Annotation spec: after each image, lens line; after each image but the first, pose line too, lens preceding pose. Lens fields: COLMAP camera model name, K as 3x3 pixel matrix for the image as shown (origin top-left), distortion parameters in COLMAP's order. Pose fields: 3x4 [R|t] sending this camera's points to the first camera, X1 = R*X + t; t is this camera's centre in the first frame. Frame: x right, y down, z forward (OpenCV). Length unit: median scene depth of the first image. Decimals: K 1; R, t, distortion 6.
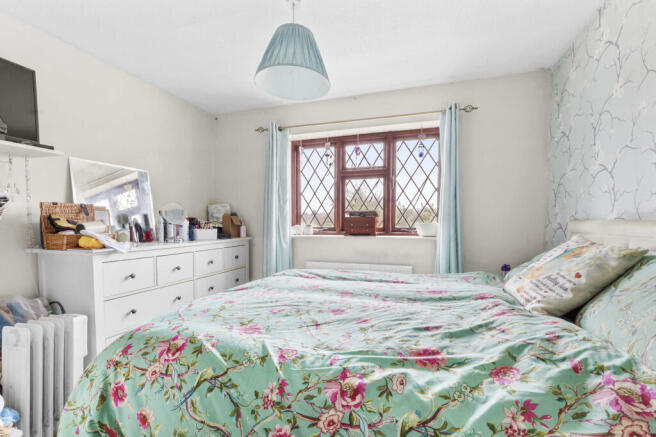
lens RADIAL K [[292.7, 0, 337.7], [0, 292.7, 234.1], [0, 0, 1]] dist [0.004126, -0.000197]
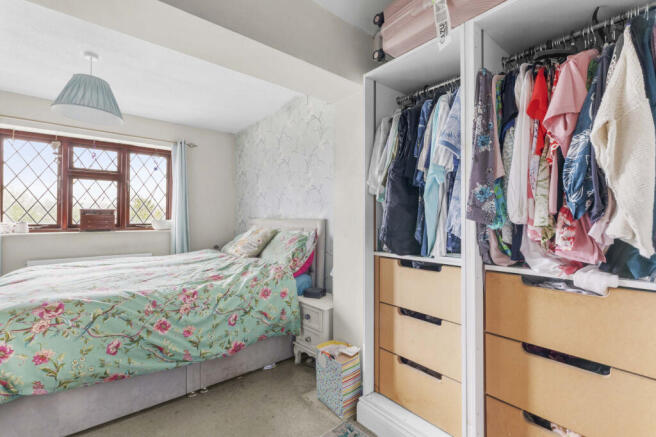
lens RADIAL K [[292.7, 0, 328.3], [0, 292.7, 218.0], [0, 0, 1]] dist [0.004126, -0.000197]
pose [[0.528525, 0.003988, 0.848908, -0.434439], [0.033550, 0.999110, -0.025582, 0.014053], [-0.848254, 0.042001, 0.527921, -0.364411]]
